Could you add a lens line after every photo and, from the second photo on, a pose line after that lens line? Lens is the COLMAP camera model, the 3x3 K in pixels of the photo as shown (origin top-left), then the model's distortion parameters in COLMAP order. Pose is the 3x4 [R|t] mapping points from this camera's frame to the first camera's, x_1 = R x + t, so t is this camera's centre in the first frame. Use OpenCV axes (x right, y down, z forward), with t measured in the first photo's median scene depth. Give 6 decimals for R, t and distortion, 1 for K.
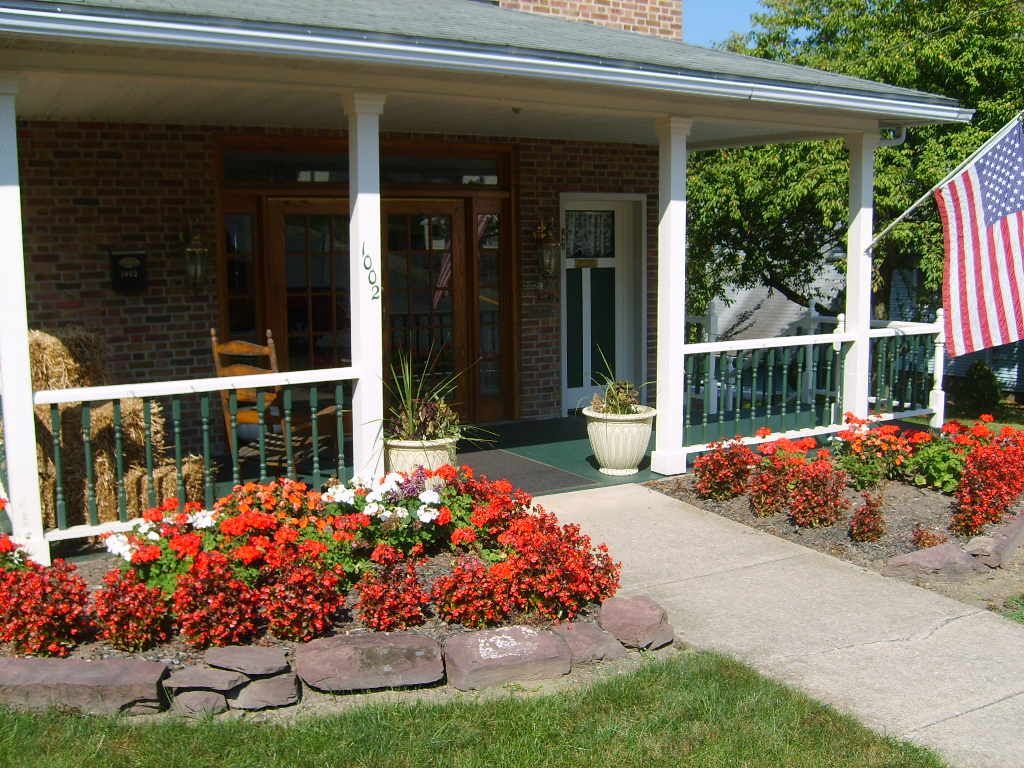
lens RADIAL K [[1064.5, 0, 511.7], [0, 1064.5, 378.8], [0, 0, 1]] dist [-0.104969, 0.000000]
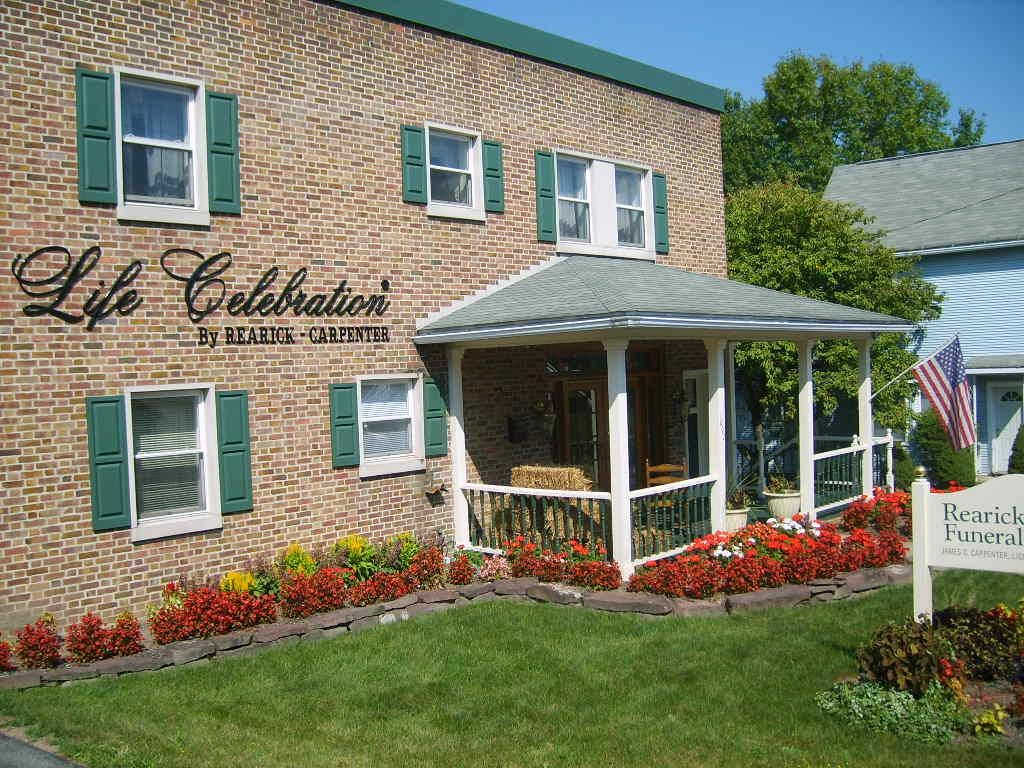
lens RADIAL K [[1064.5, 0, 512.6], [0, 1064.5, 388.3], [0, 0, 1]] dist [-0.104969, 0.000000]
pose [[0.954000, -0.030216, 0.298281, -1.018961], [0.061170, 0.993597, -0.094988, -0.006105], [-0.293501, 0.108865, 0.949740, -0.730088]]
